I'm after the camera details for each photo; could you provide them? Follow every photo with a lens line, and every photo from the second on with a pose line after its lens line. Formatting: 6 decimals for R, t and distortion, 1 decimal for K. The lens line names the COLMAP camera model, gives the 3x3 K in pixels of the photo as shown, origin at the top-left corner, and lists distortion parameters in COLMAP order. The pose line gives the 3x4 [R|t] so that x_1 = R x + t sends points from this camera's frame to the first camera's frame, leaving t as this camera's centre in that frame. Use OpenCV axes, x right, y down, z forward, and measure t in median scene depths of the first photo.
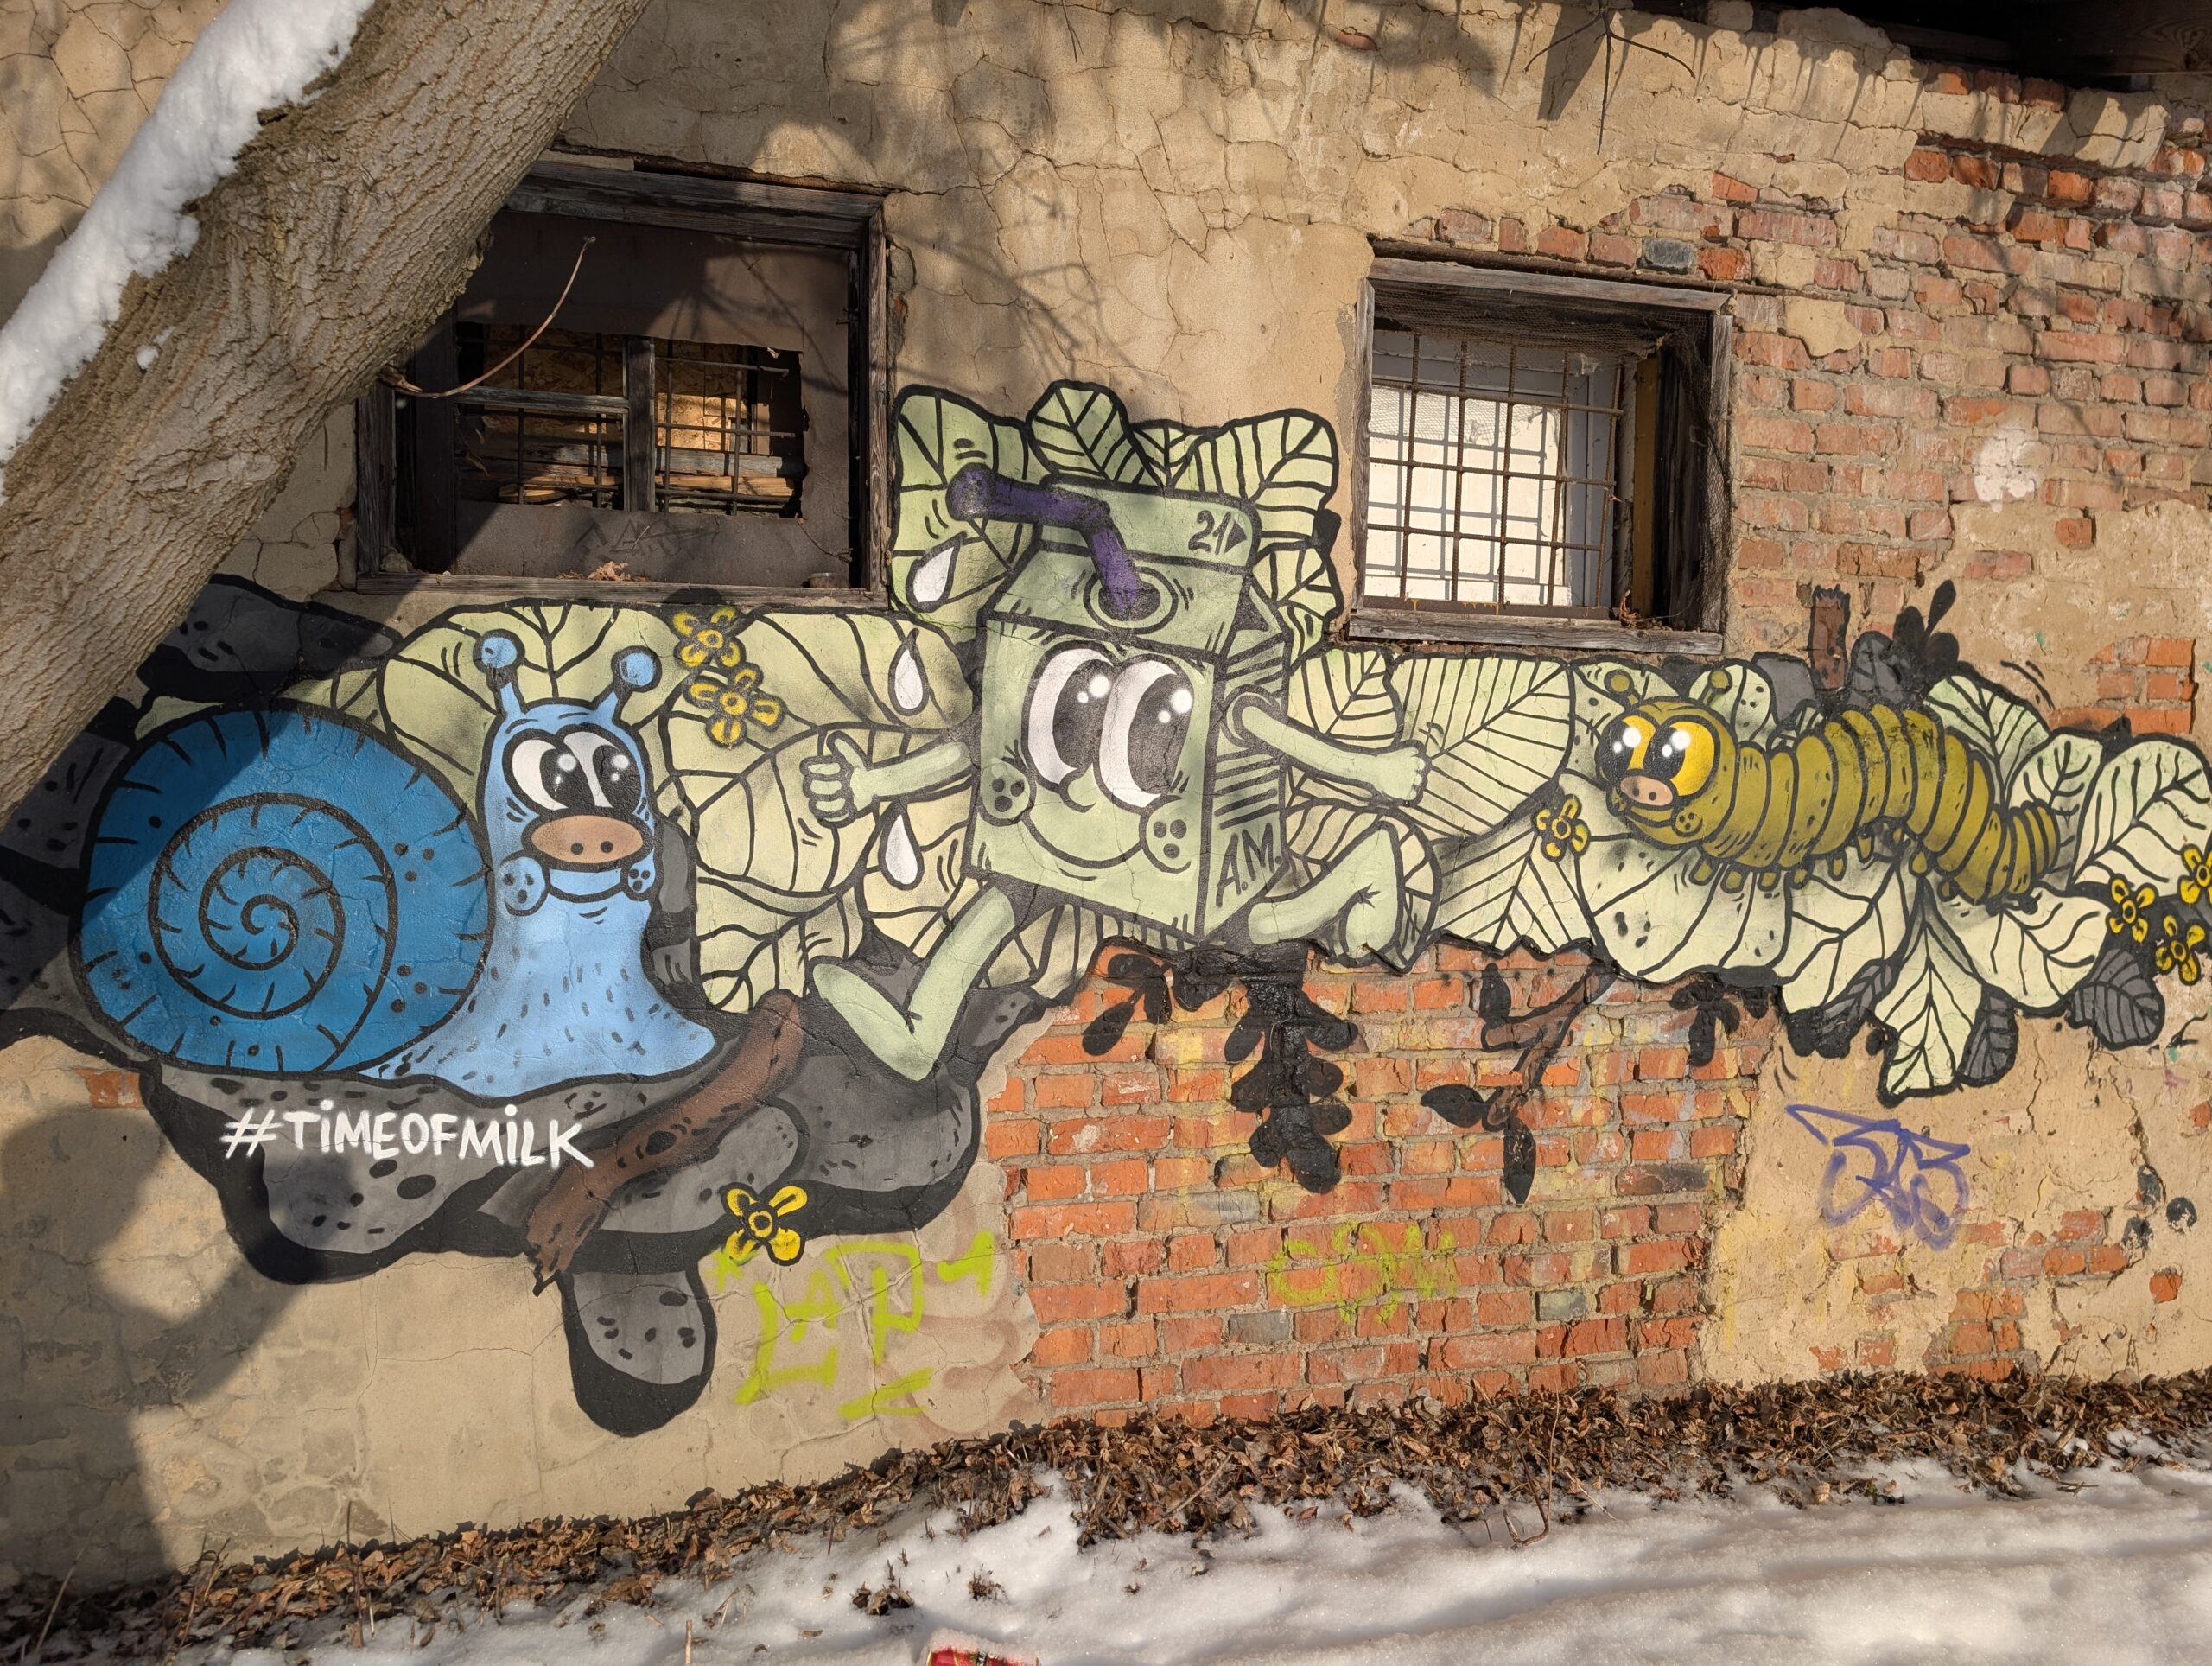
lens RADIAL K [[1531.9, 0, 1109.6], [0, 1531.9, 847.2], [0, 0, 1]] dist [0.028328, -0.024656]
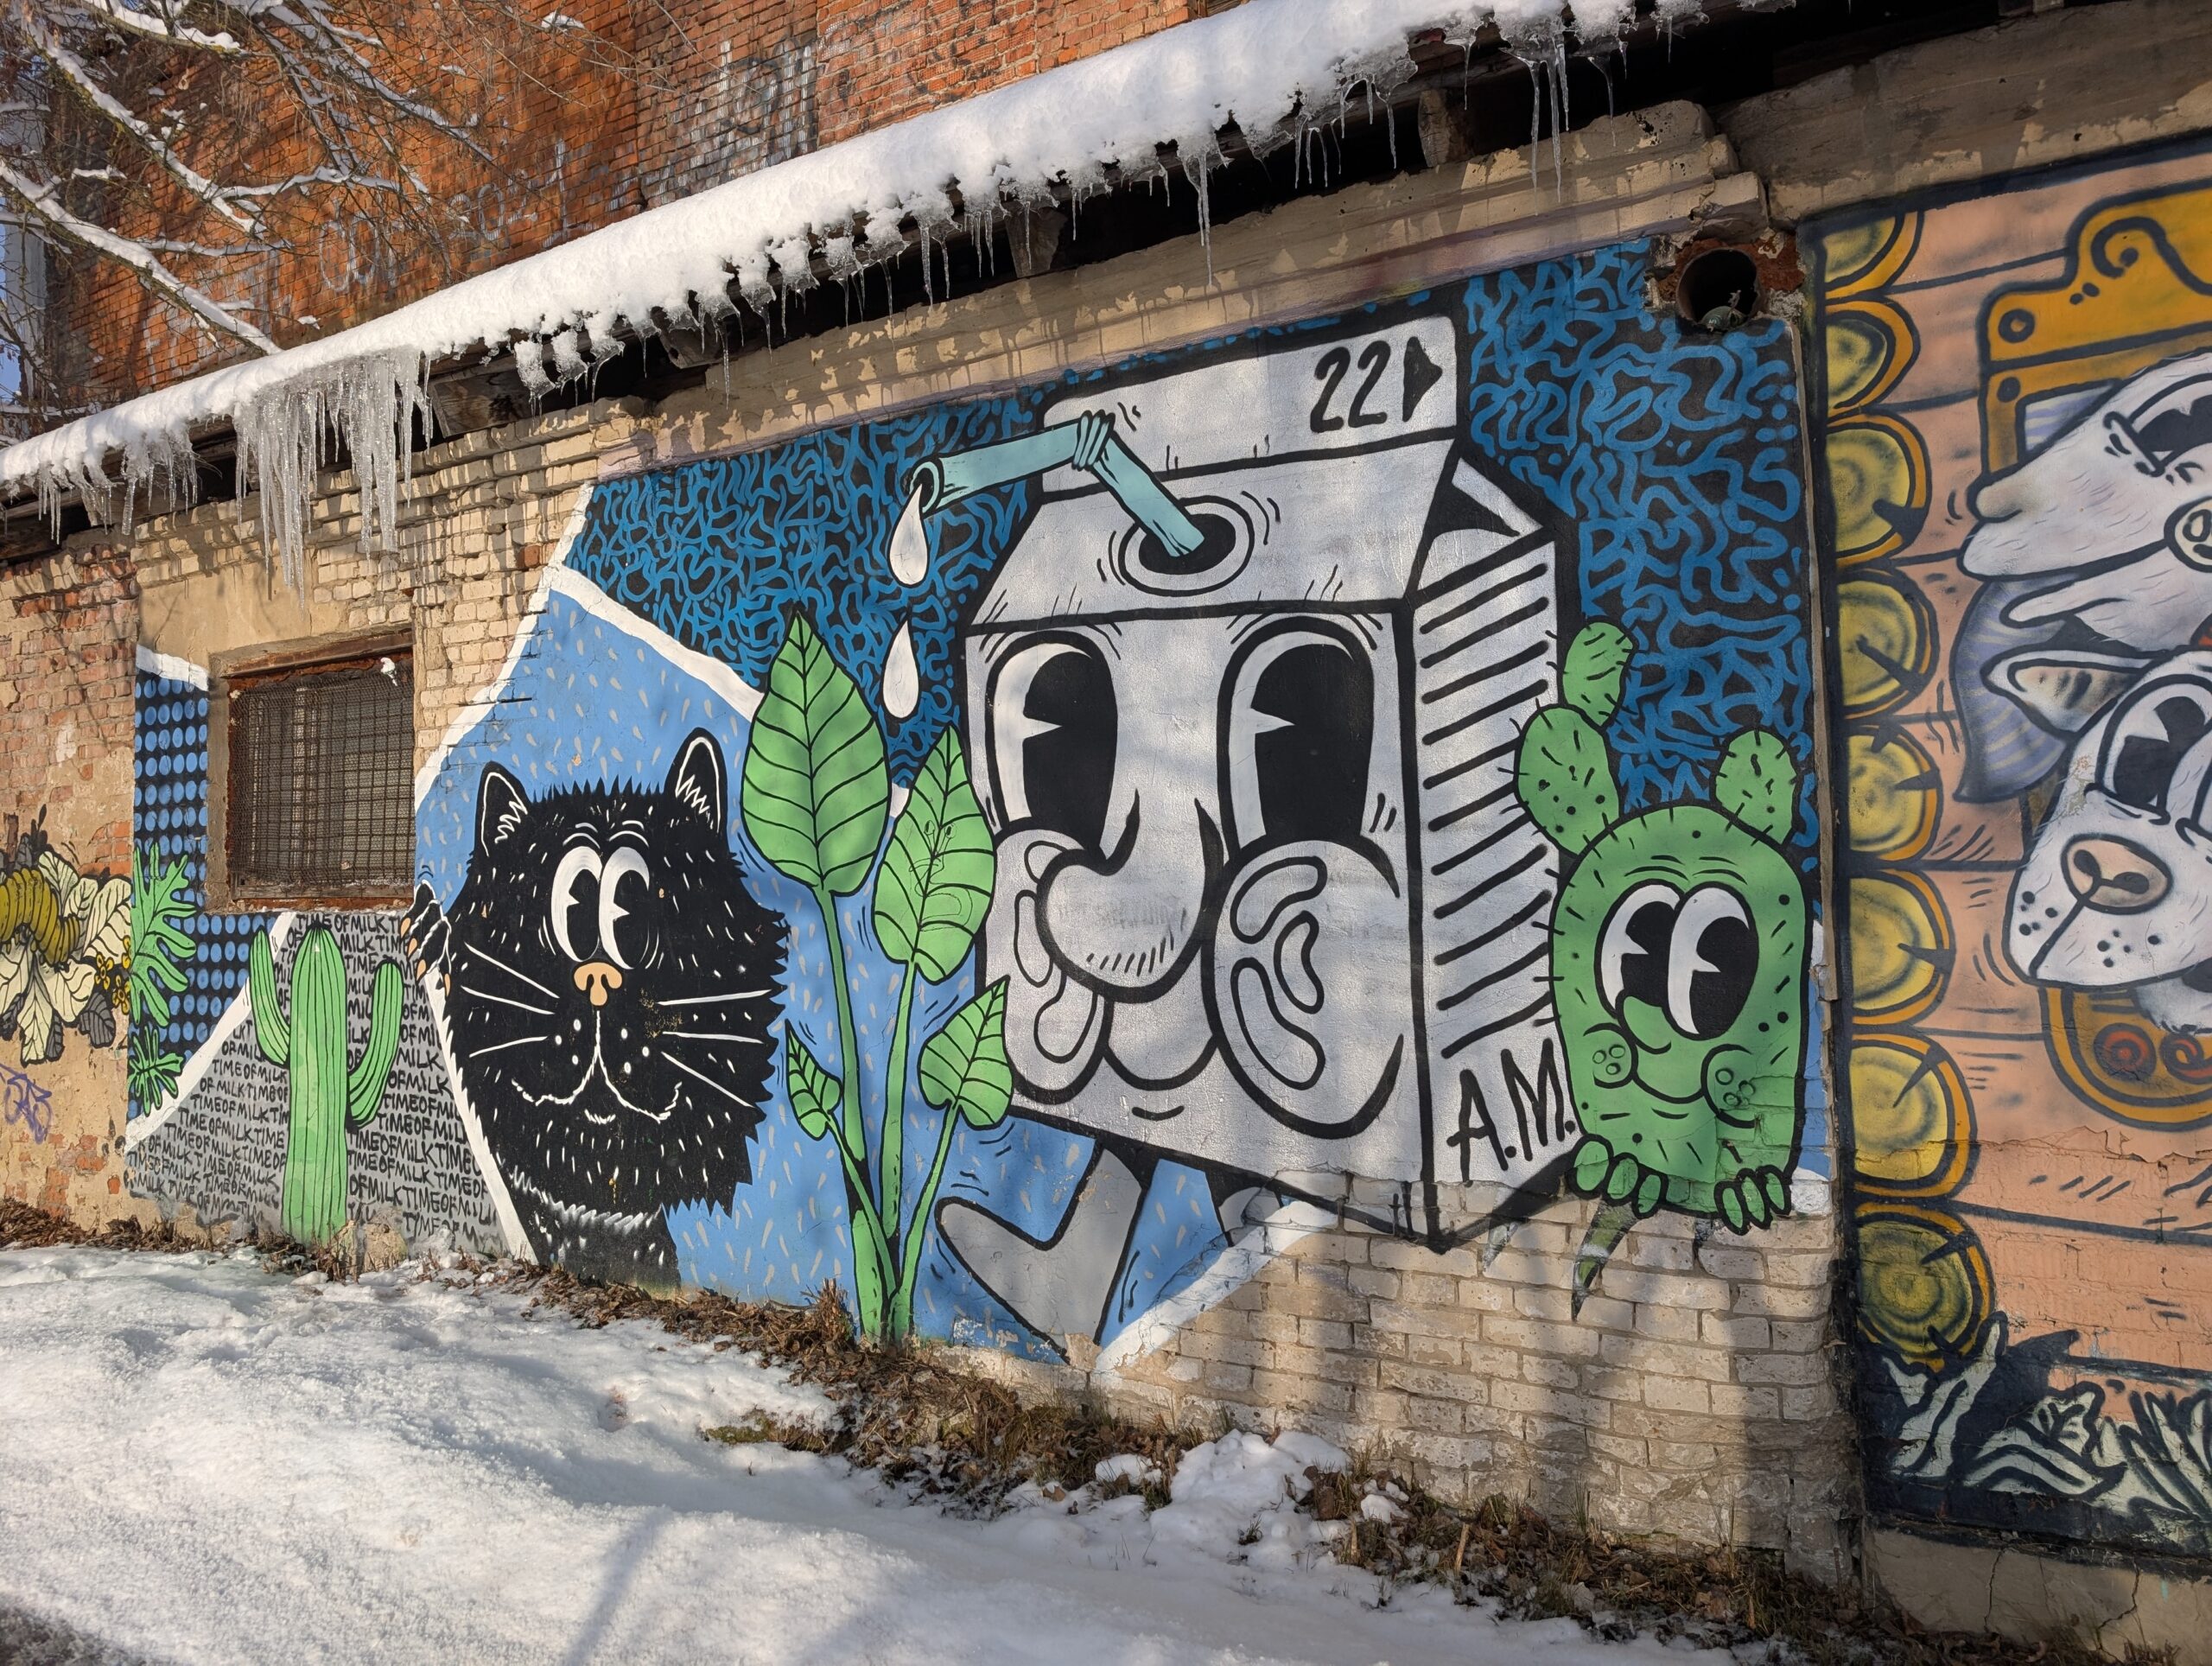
lens RADIAL K [[1533.3, 0, 1115.2], [0, 1533.3, 826.4], [0, 0, 1]] dist [0.031419, -0.022687]
pose [[0.689372, -0.056008, -0.722239, 2.903916], [0.001131, 0.997089, -0.076243, 0.010576], [0.724407, 0.051742, 0.687428, 0.615607]]
